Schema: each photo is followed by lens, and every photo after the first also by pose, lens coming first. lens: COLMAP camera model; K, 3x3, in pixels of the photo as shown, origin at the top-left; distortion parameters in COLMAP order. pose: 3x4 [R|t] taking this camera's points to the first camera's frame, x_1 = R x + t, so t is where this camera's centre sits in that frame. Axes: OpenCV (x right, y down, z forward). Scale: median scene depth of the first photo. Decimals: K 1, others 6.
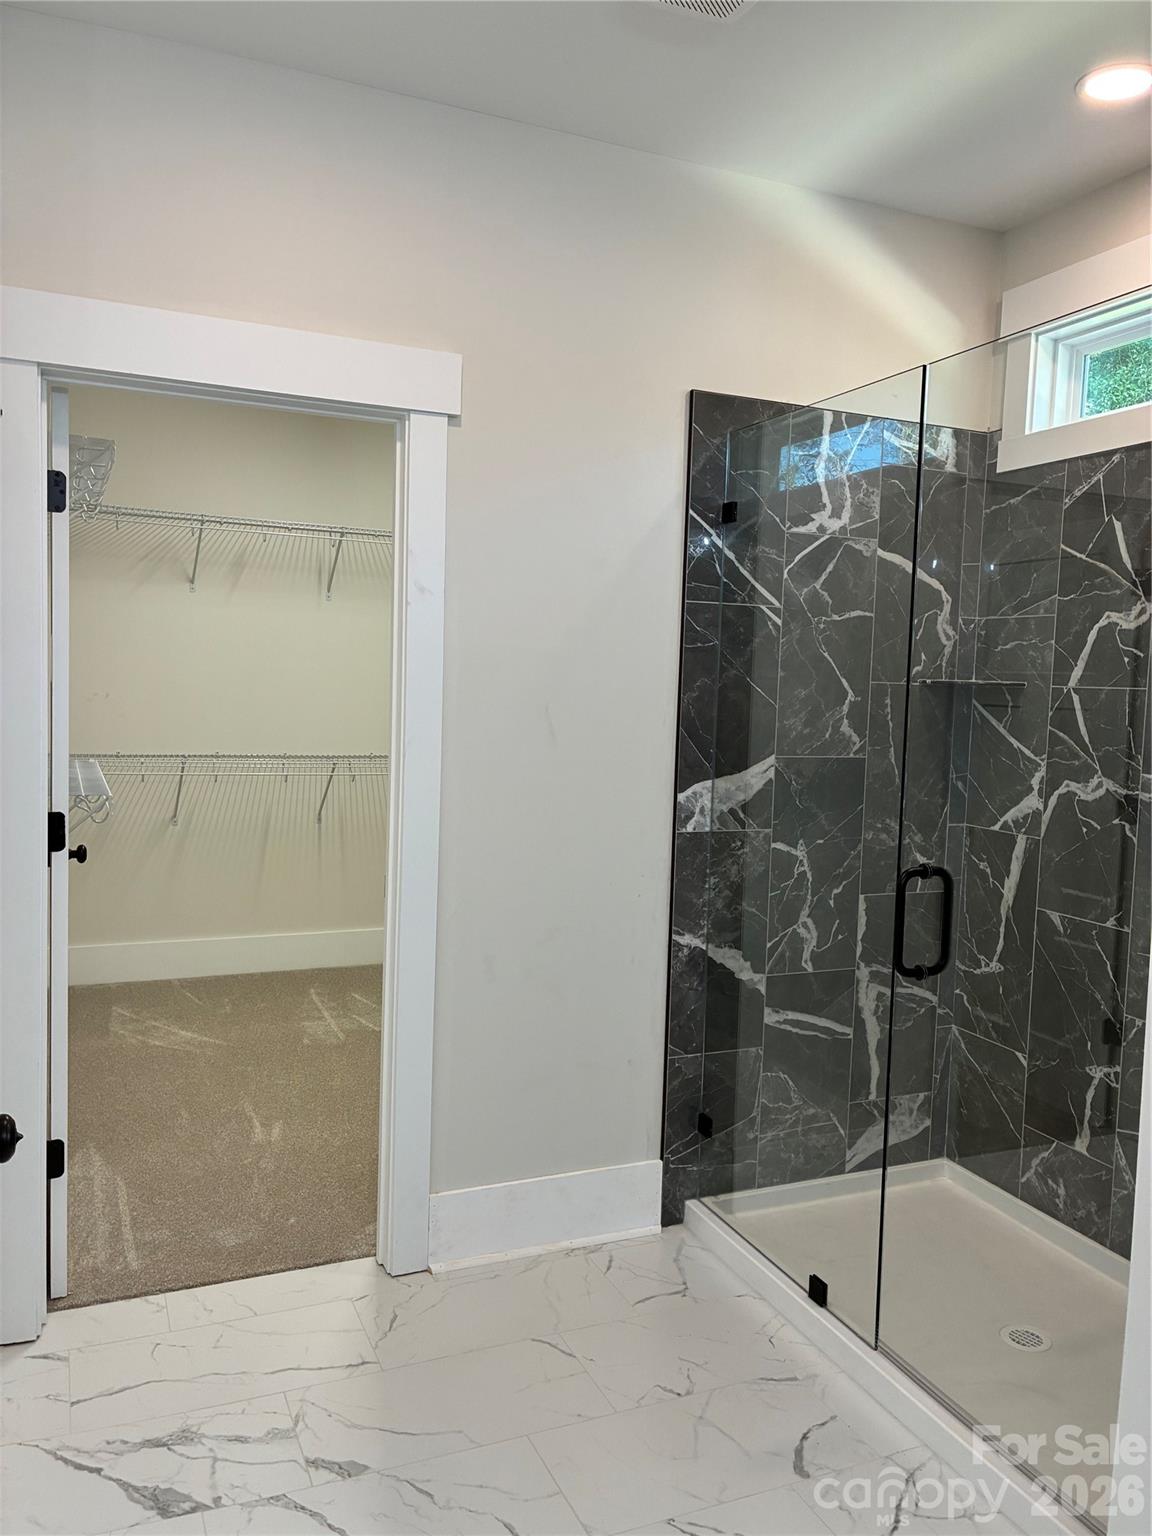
lens RADIAL K [[1156.5, 0, 574.8], [0, 1156.5, 770.7], [0, 0, 1]] dist [0.044748, -0.054400]
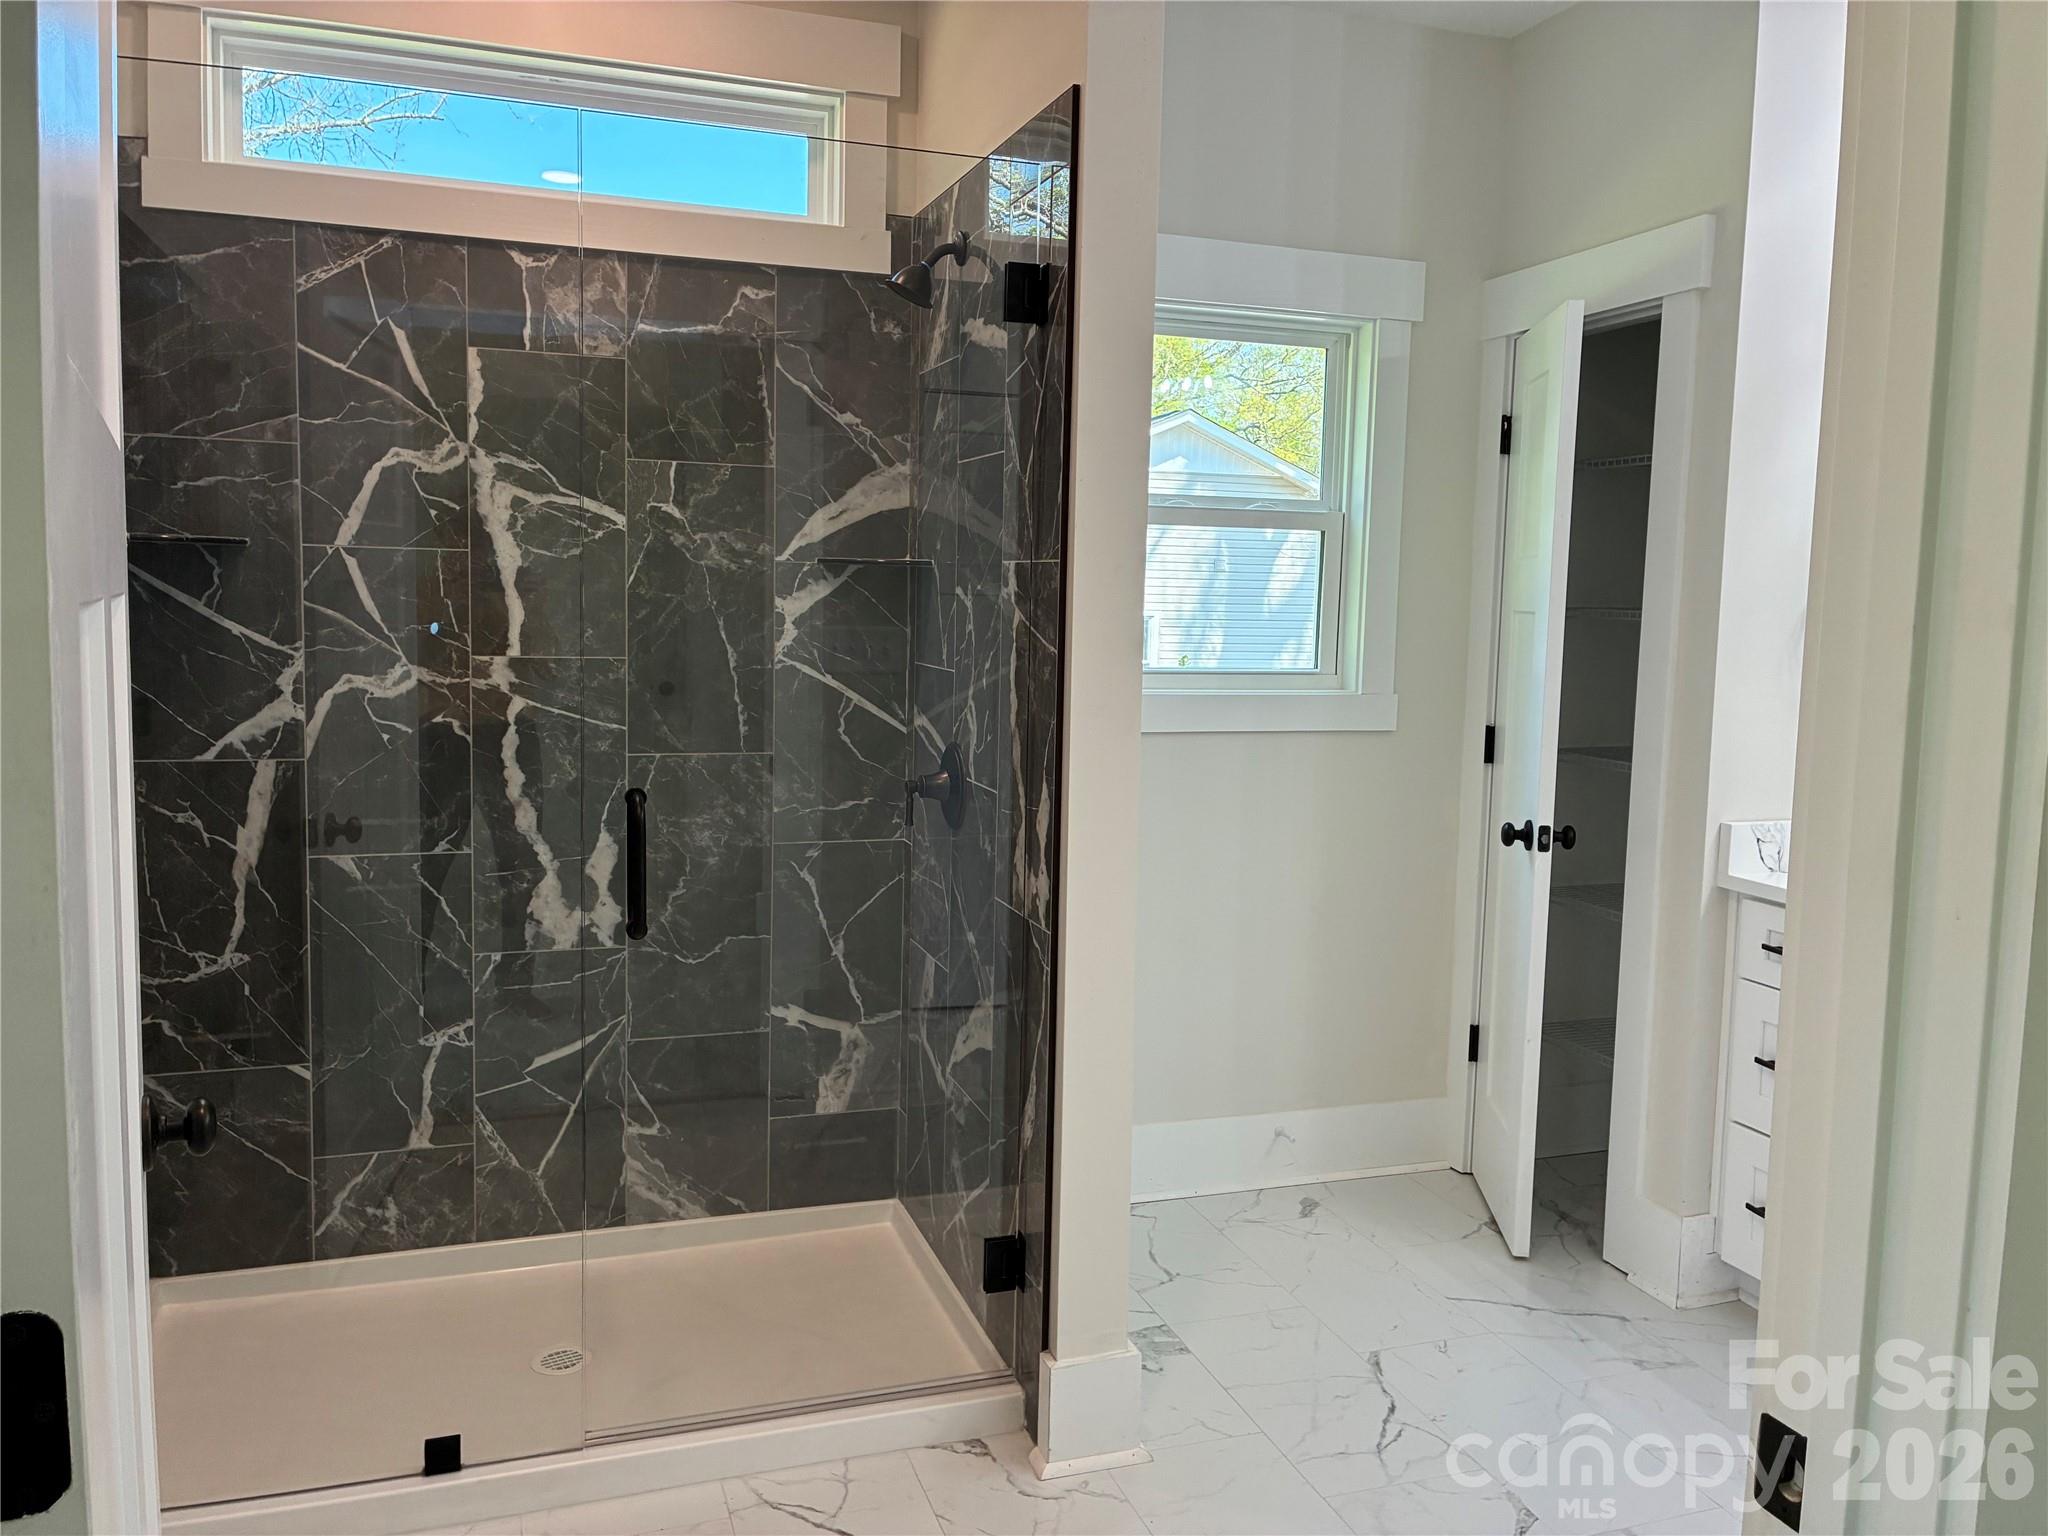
lens RADIAL K [[1542.0, 0, 1021.6], [0, 1542.0, 756.6], [0, 0, 1]] dist [0.044748, -0.054400]
pose [[0.083996, -0.139418, 0.986665, -0.509244], [0.057762, 0.989180, 0.134856, -0.047327], [-0.994791, 0.045665, 0.091140, 0.484491]]
